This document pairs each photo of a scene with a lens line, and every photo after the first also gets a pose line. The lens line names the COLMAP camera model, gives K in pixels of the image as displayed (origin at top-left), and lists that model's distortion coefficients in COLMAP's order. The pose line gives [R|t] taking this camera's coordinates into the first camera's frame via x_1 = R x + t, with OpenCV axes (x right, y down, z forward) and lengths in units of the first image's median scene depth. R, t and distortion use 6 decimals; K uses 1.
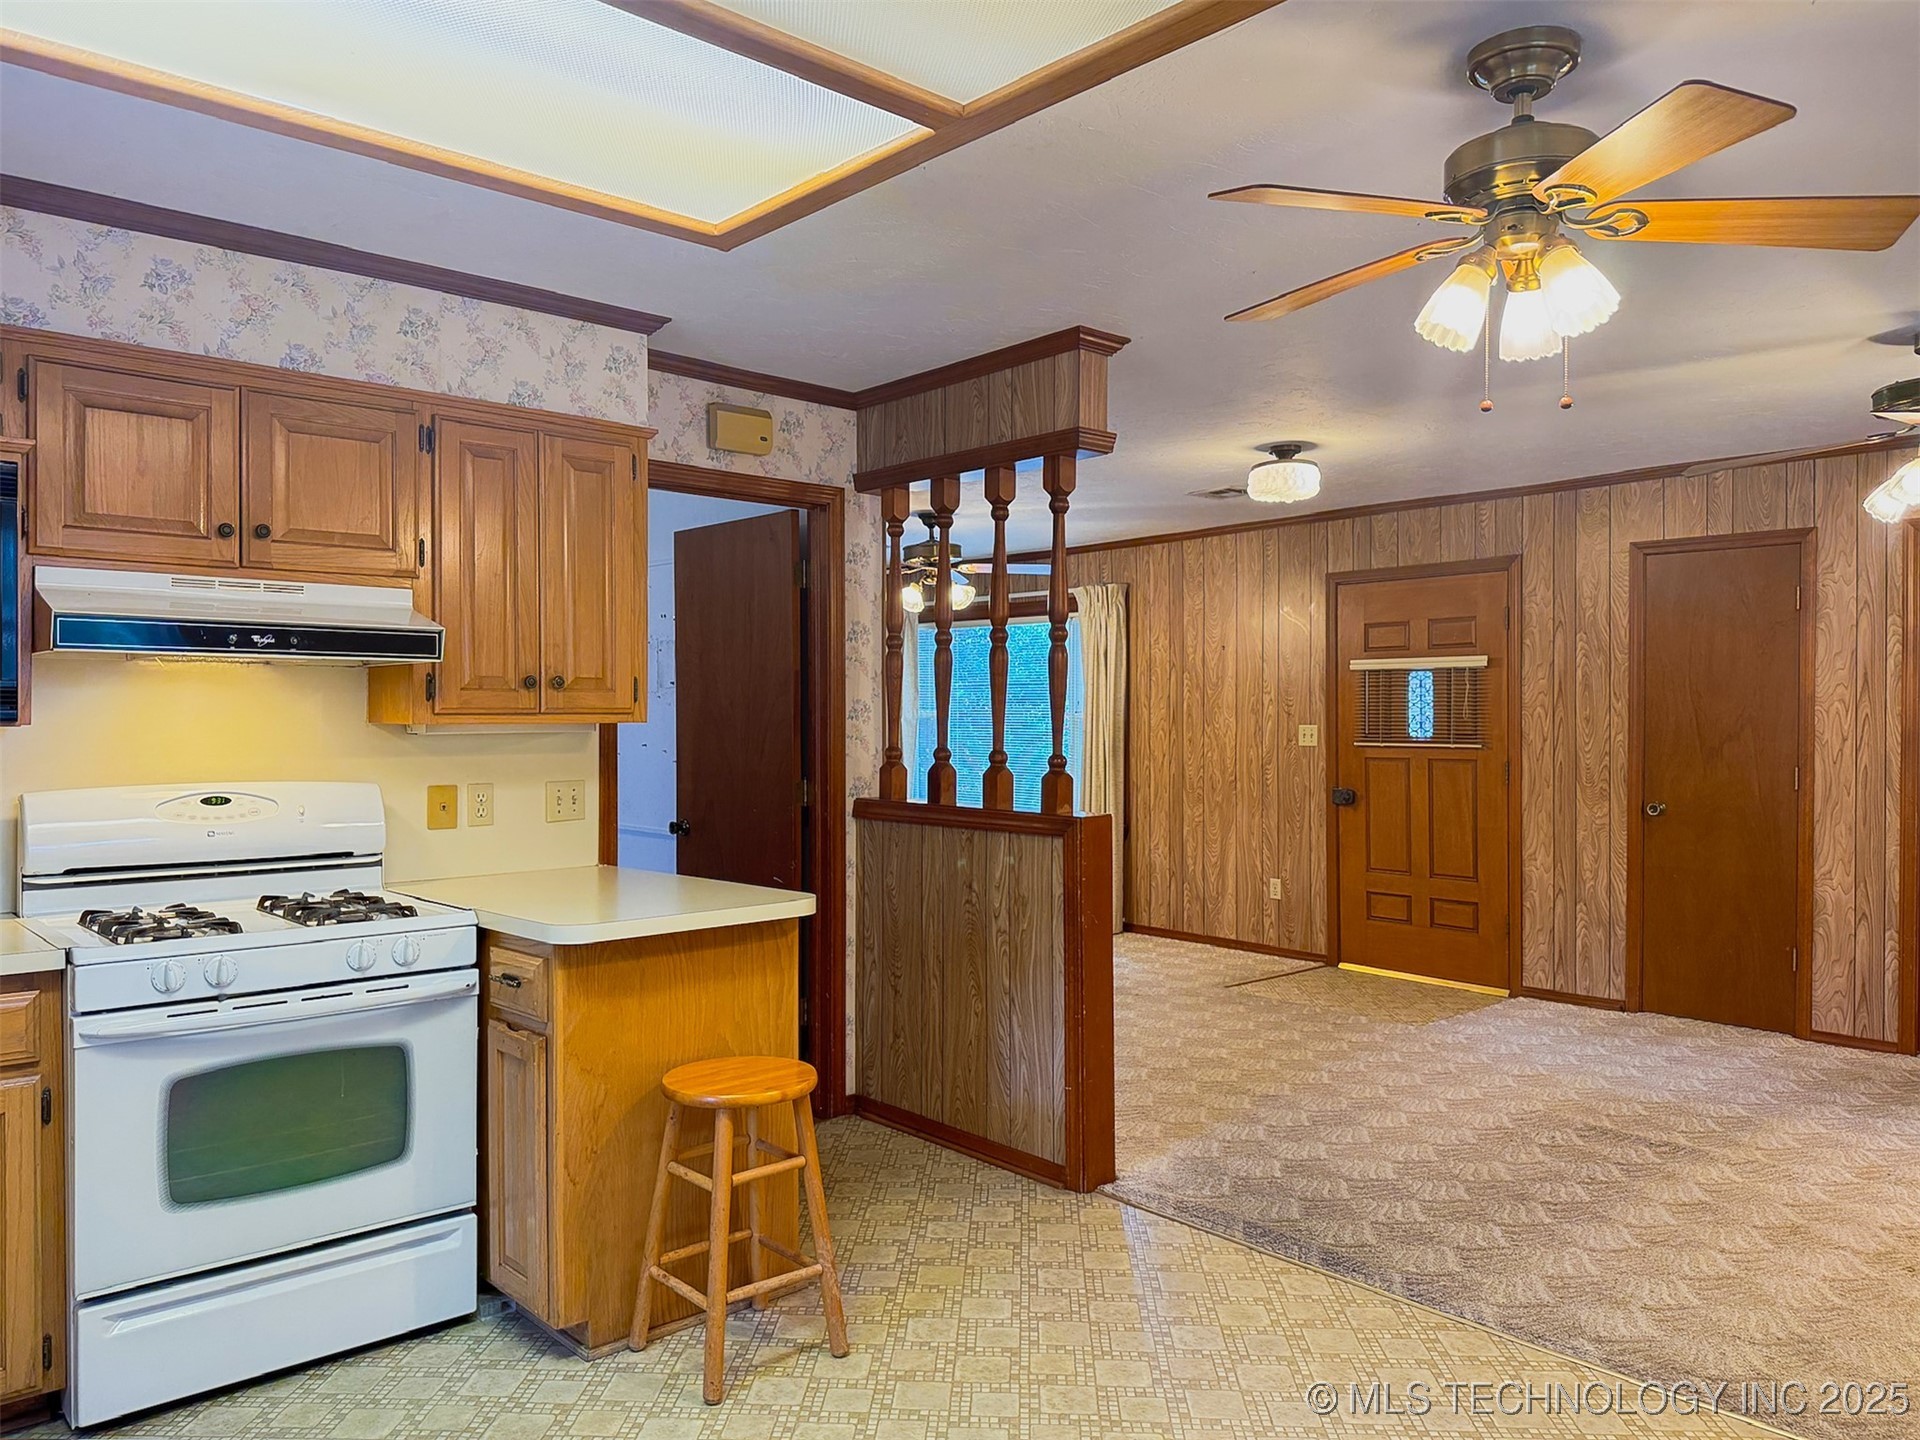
lens RADIAL K [[1355.0, 0, 960.0], [0, 1355.0, 720.0], [0, 0, 1]] dist [0.119231, -0.172277]
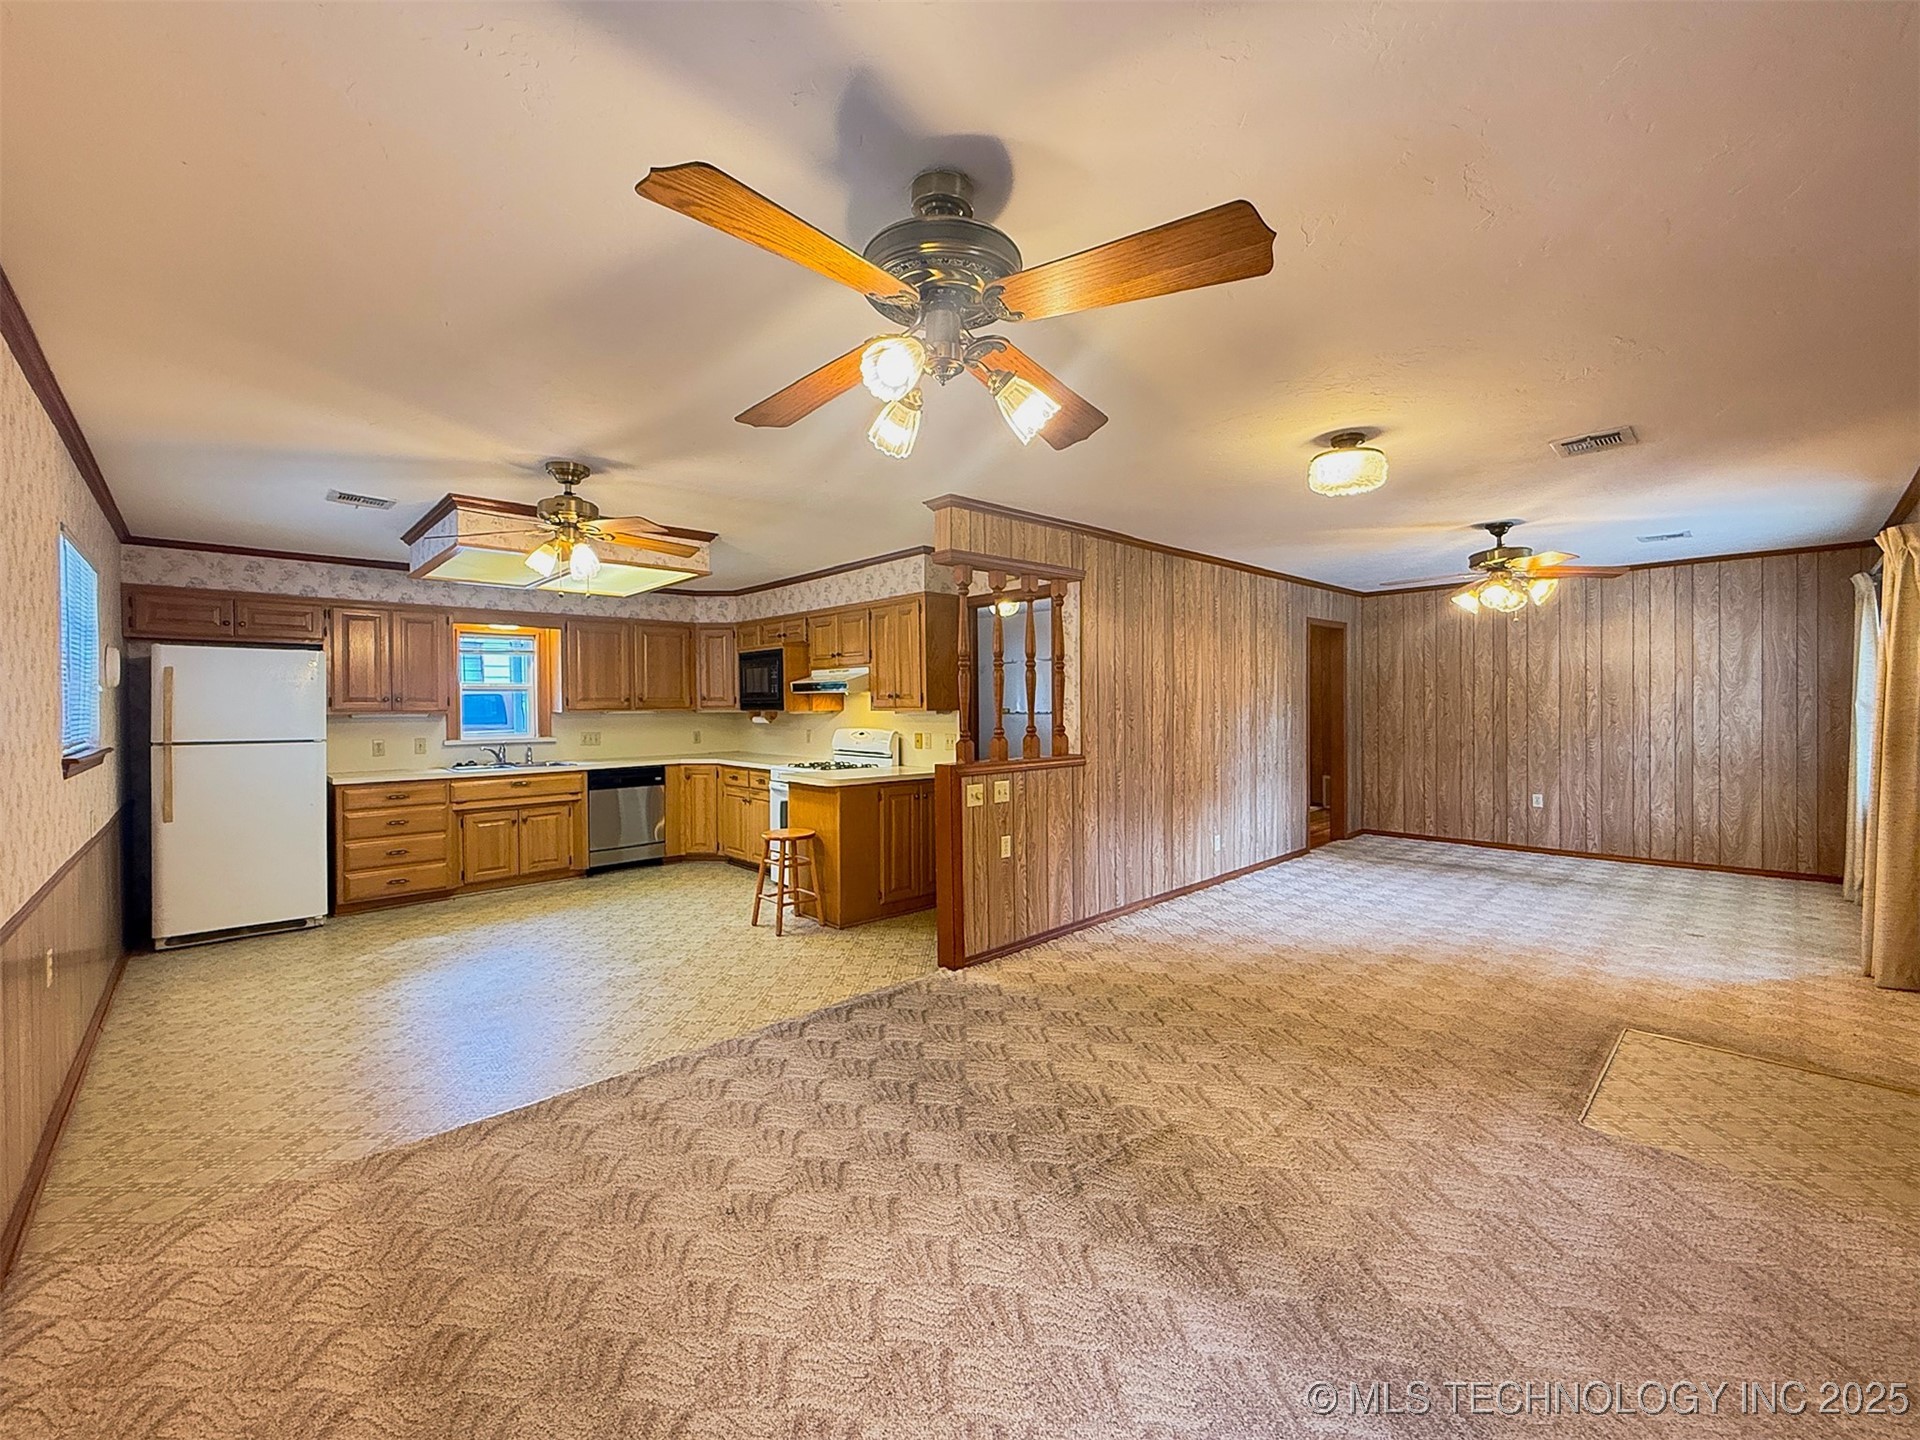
lens RADIAL K [[747.6, 0, 956.6], [0, 747.6, 717.7], [0, 0, 1]] dist [0.000118, 0.000066]
pose [[0.033471, 0.016197, -0.999308, 0.949288], [0.006689, 0.999843, 0.016430, -0.006717], [0.999417, -0.007234, 0.033358, 0.859090]]
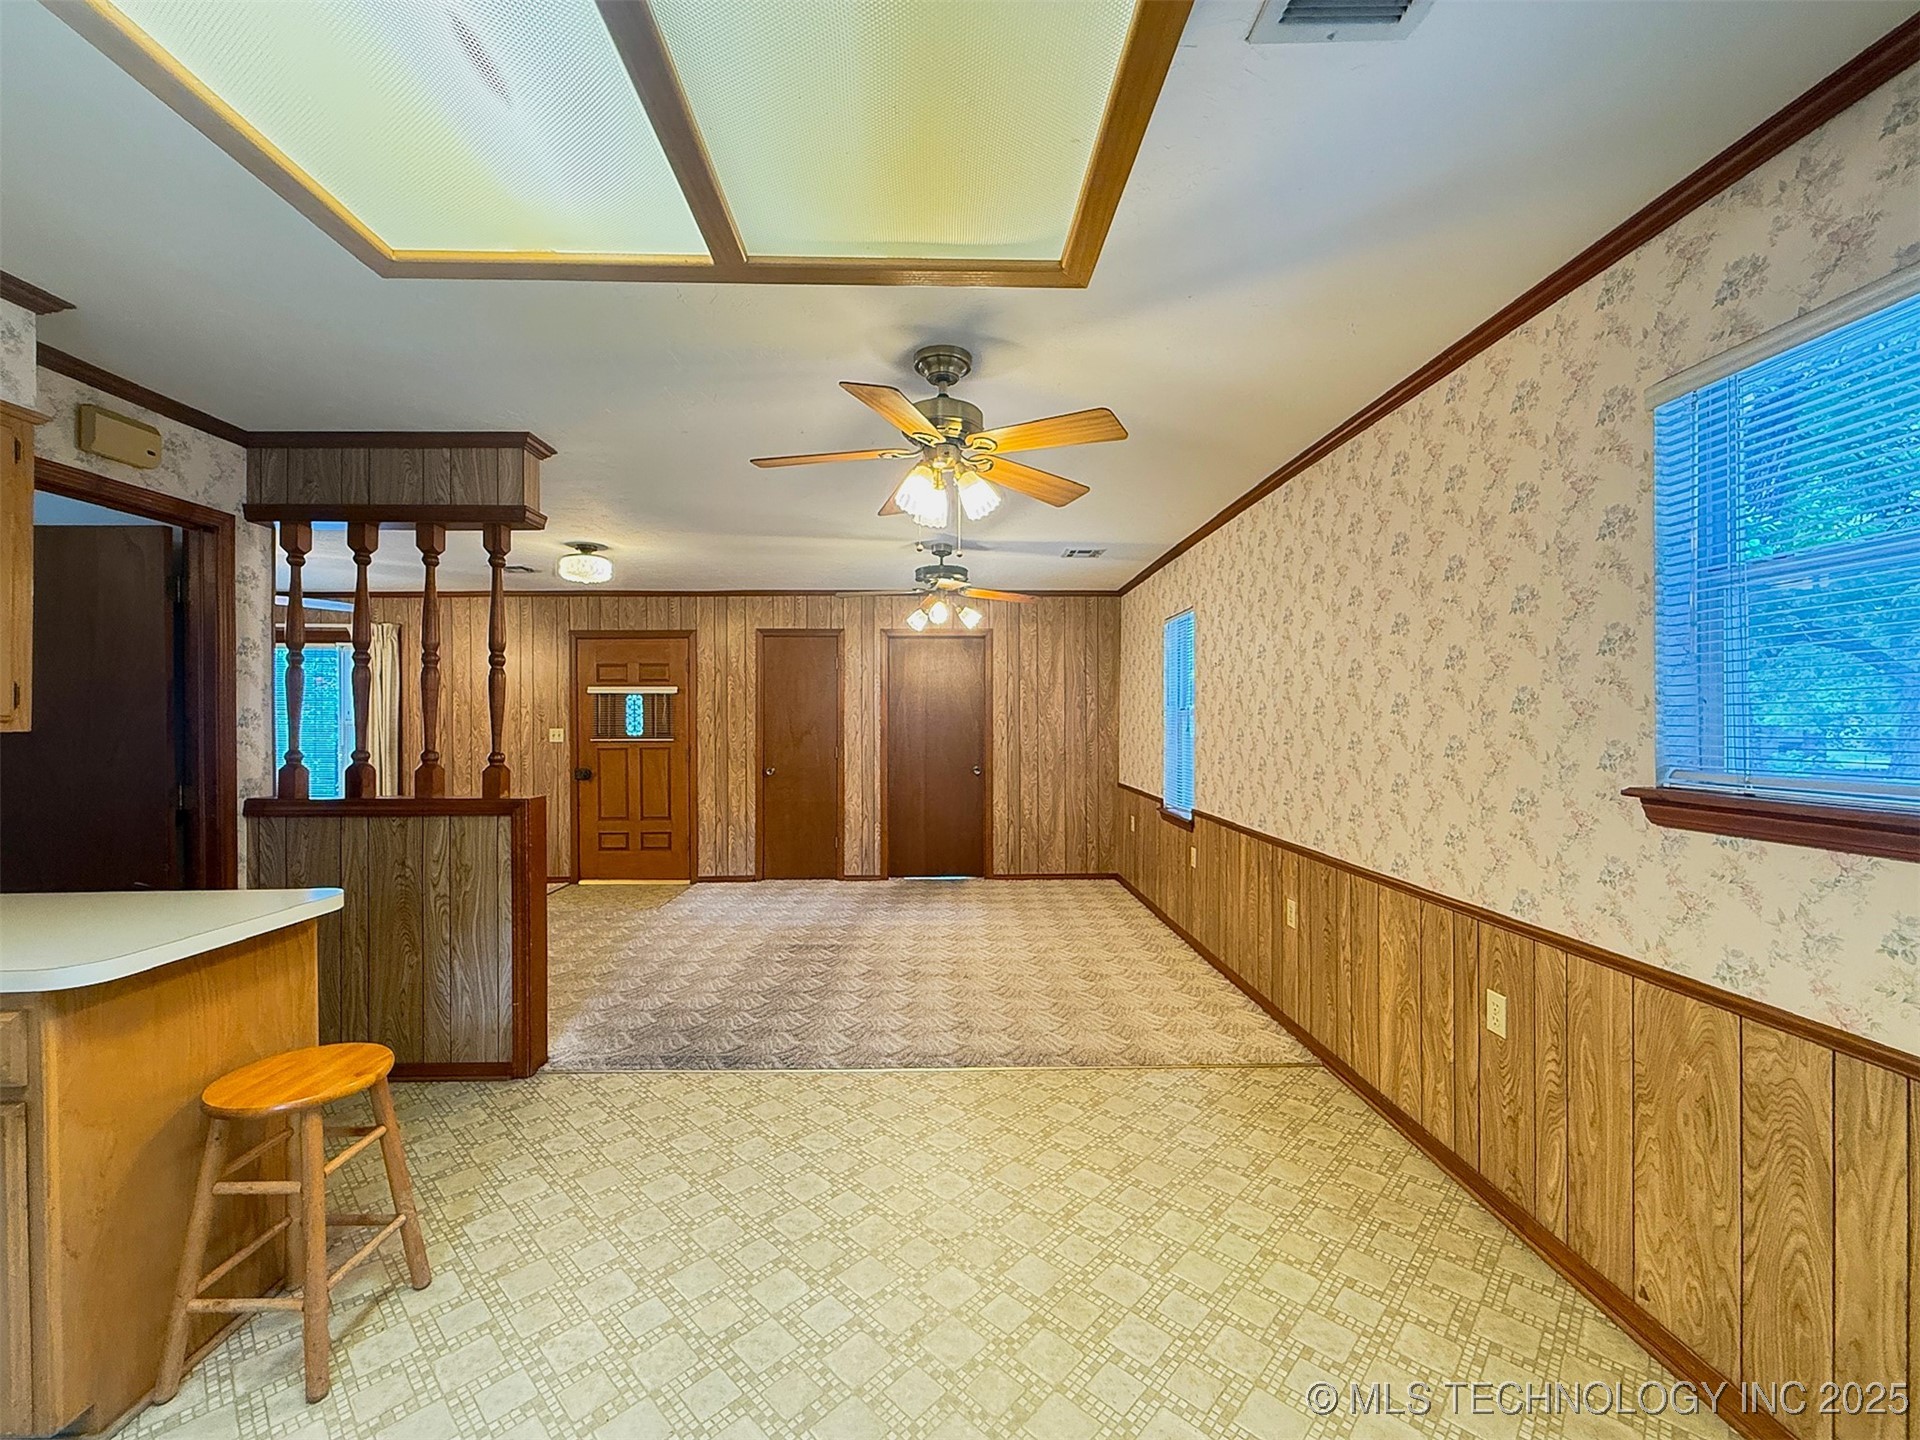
lens RADIAL K [[777.7, 0, 942.8], [0, 777.7, 723.5], [0, 0, 1]] dist [0.001334, 0.001057]
pose [[0.659016, -0.004226, 0.752117, -0.186531], [0.005034, 0.999987, 0.001208, -0.001287], [-0.752112, 0.002990, 0.659029, 0.164647]]
